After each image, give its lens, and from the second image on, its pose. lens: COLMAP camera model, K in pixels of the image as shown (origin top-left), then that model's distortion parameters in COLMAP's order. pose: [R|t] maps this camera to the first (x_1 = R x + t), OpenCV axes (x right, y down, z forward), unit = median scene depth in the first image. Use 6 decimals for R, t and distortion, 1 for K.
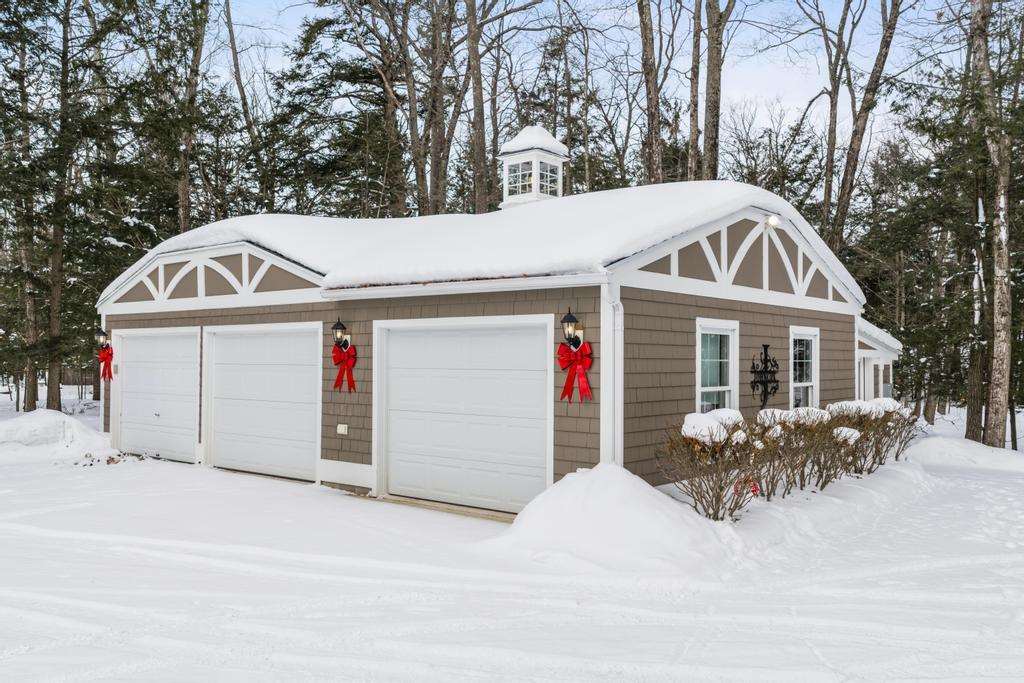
lens RADIAL K [[860.0, 0, 511.5], [0, 860.0, 343.8], [0, 0, 1]] dist [0.030243, -0.004261]
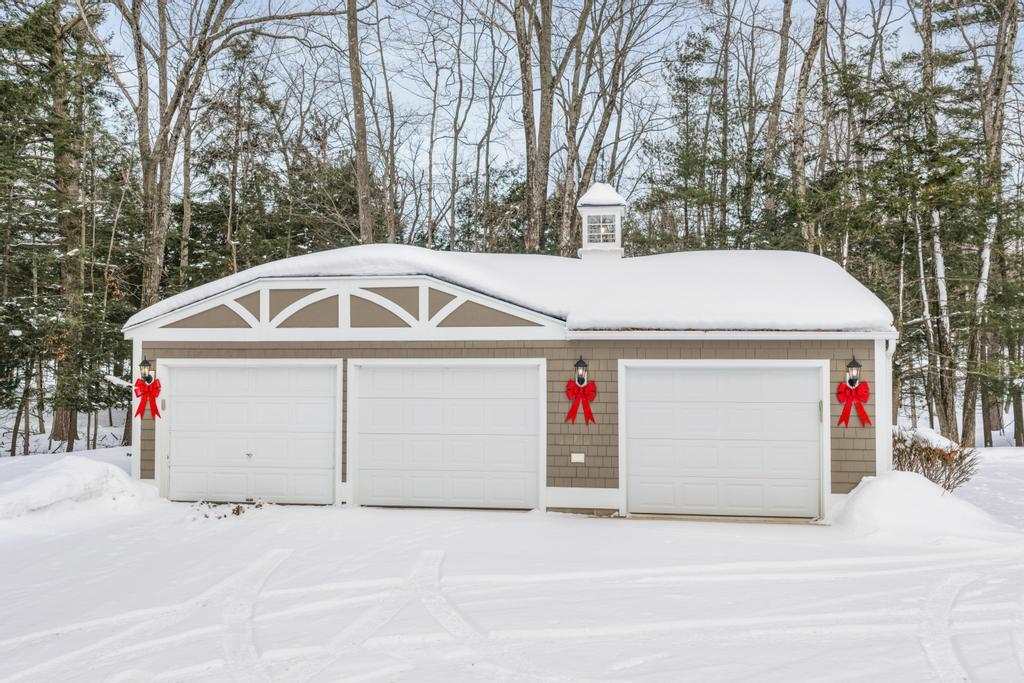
lens RADIAL K [[860.0, 0, 510.8], [0, 860.0, 341.2], [0, 0, 1]] dist [0.030243, -0.004261]
pose [[0.844313, 0.010921, 0.535740, -0.846788], [-0.006437, 0.999927, -0.010240, -0.036785], [-0.535812, 0.005197, 0.844321, 0.122664]]
